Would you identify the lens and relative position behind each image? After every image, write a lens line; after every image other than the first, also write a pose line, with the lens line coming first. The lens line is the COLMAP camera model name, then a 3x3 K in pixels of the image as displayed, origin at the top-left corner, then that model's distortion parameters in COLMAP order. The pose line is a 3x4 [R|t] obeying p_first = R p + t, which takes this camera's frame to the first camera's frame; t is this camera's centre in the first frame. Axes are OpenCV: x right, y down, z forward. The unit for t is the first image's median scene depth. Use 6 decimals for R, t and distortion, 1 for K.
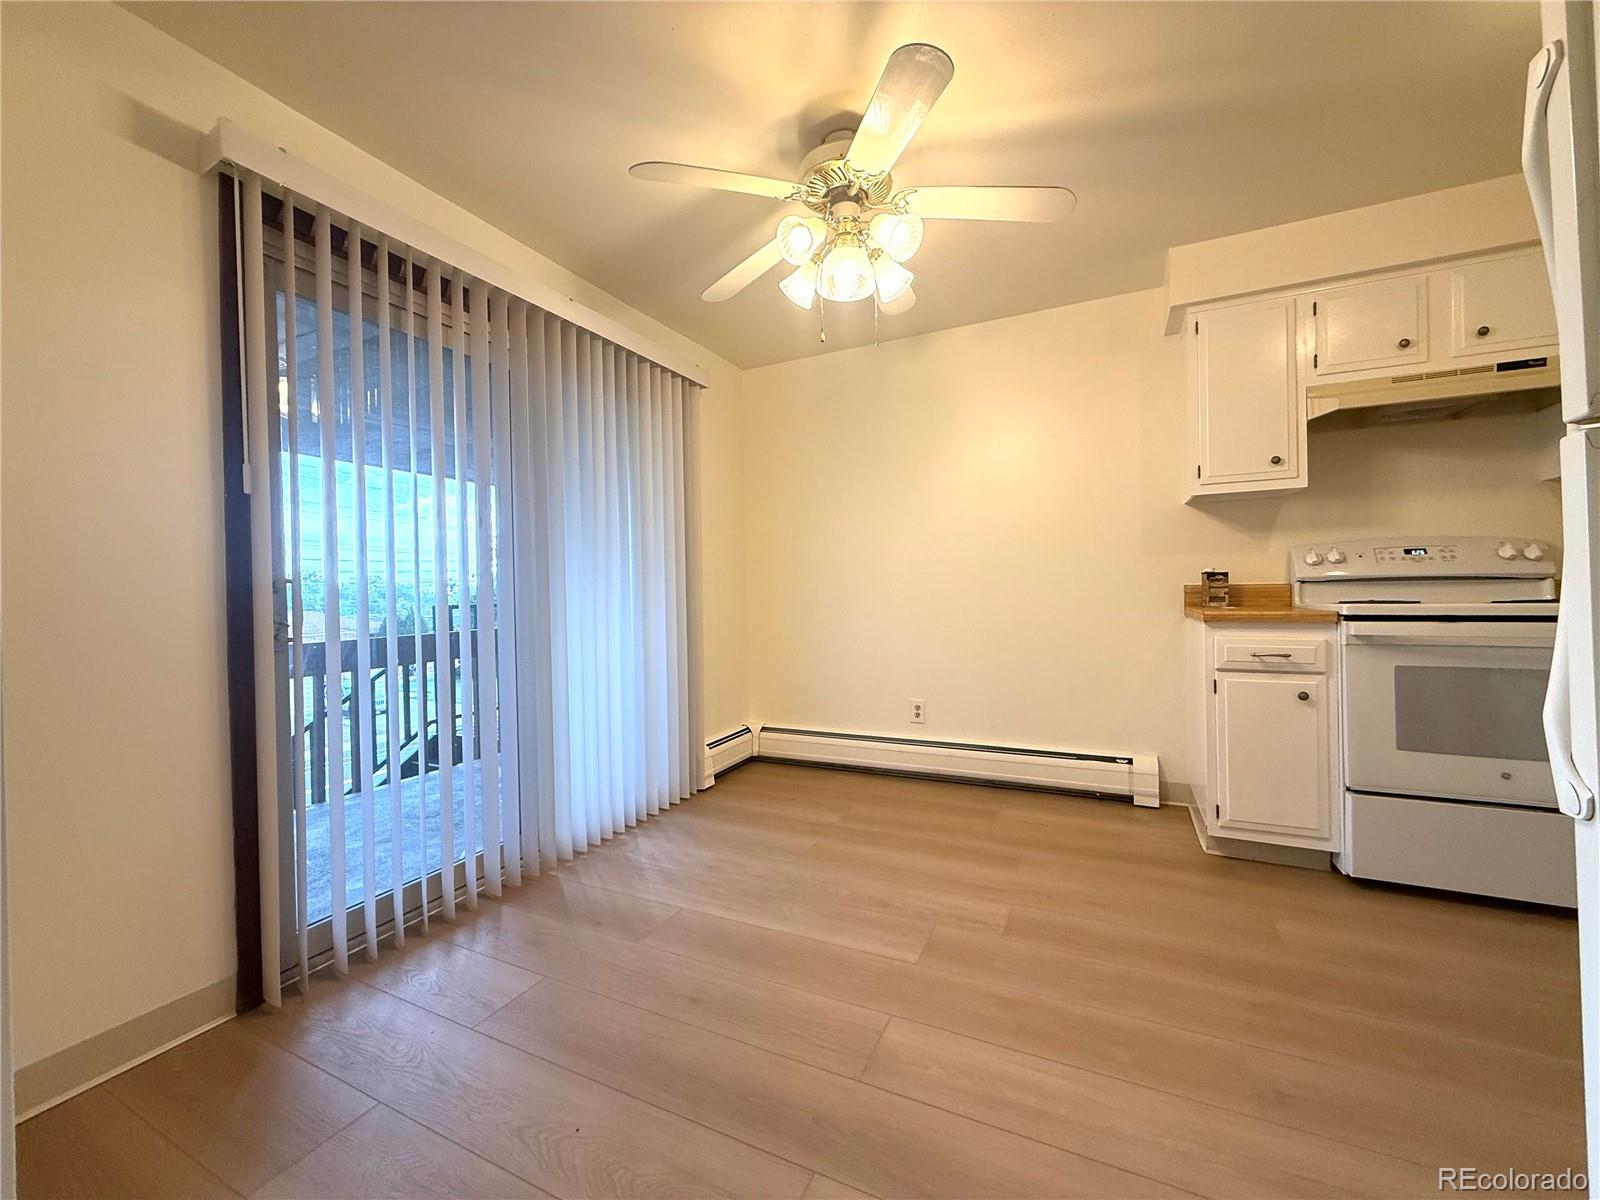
lens RADIAL K [[637.3, 0, 797.5], [0, 637.3, 595.1], [0, 0, 1]] dist [-0.000853, -0.000110]
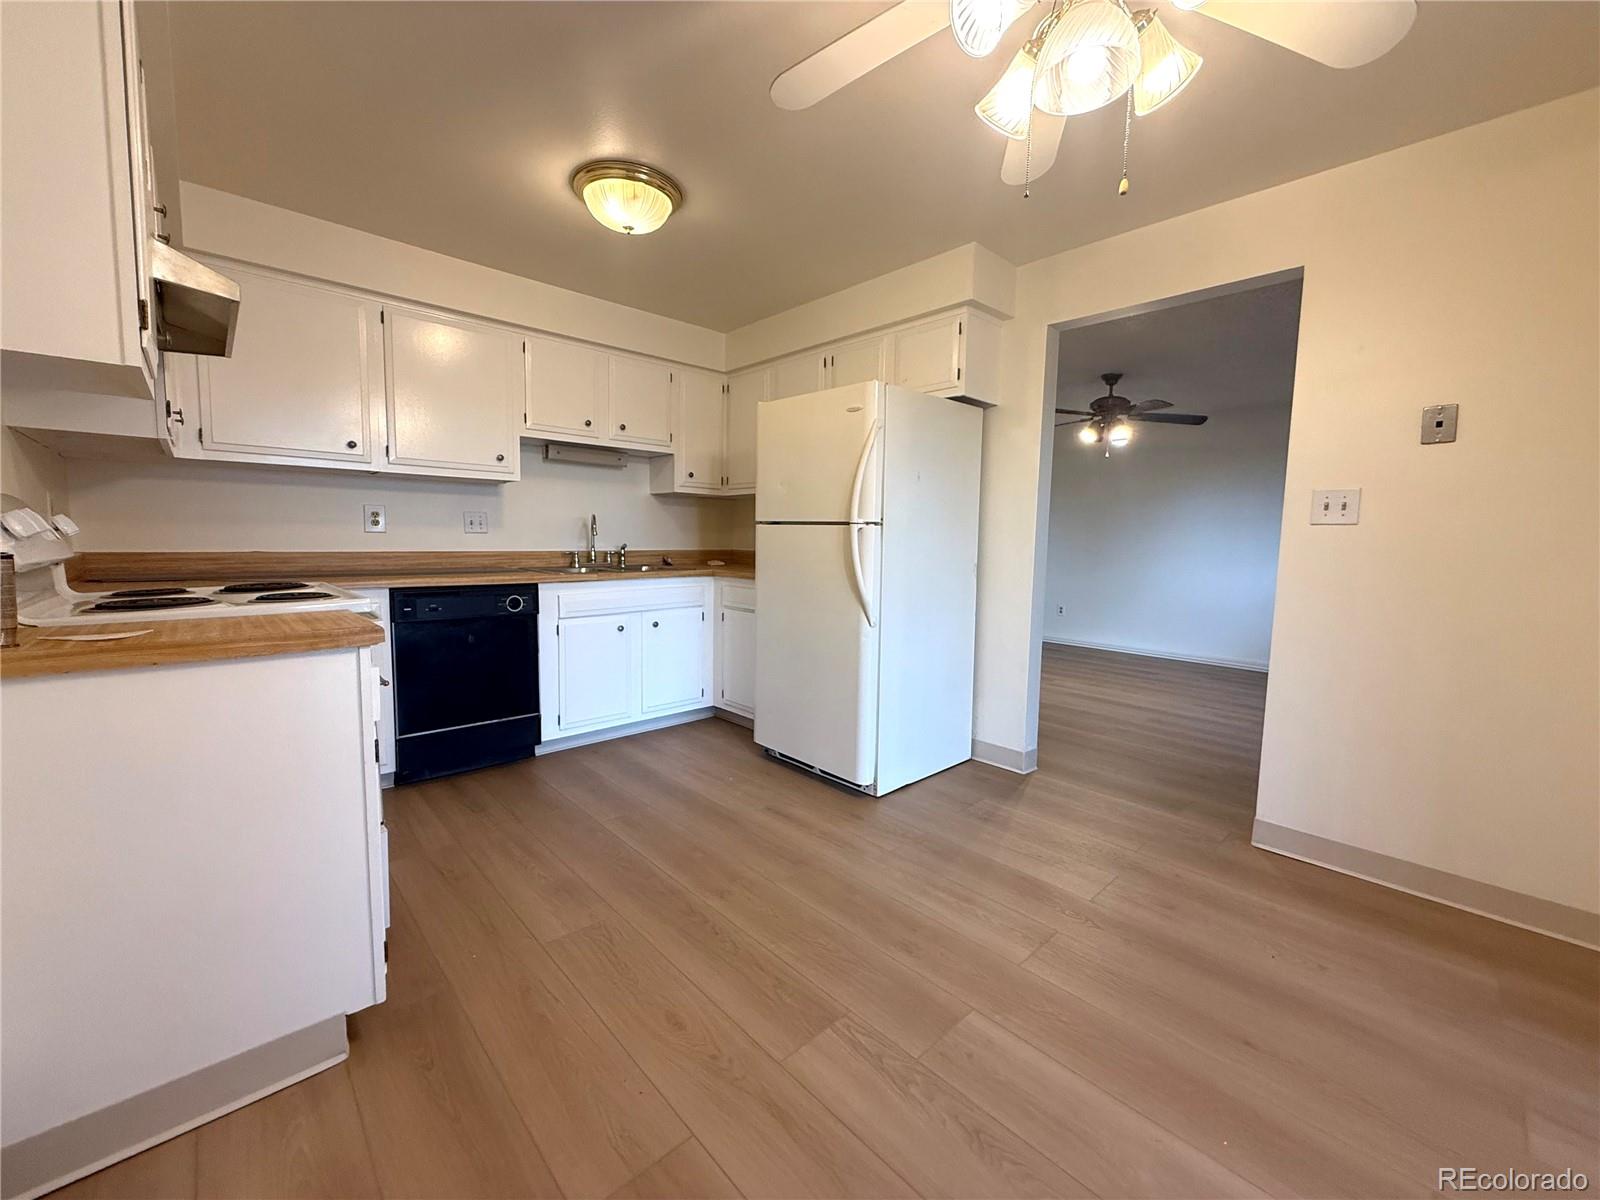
lens RADIAL K [[637.3, 0, 797.5], [0, 637.3, 595.1], [0, 0, 1]] dist [-0.000853, -0.000110]
pose [[-0.934992, -0.026178, 0.353703, 0.109737], [0.004991, 0.996202, 0.086926, -0.066212], [-0.354635, 0.083040, -0.931310, 1.751502]]
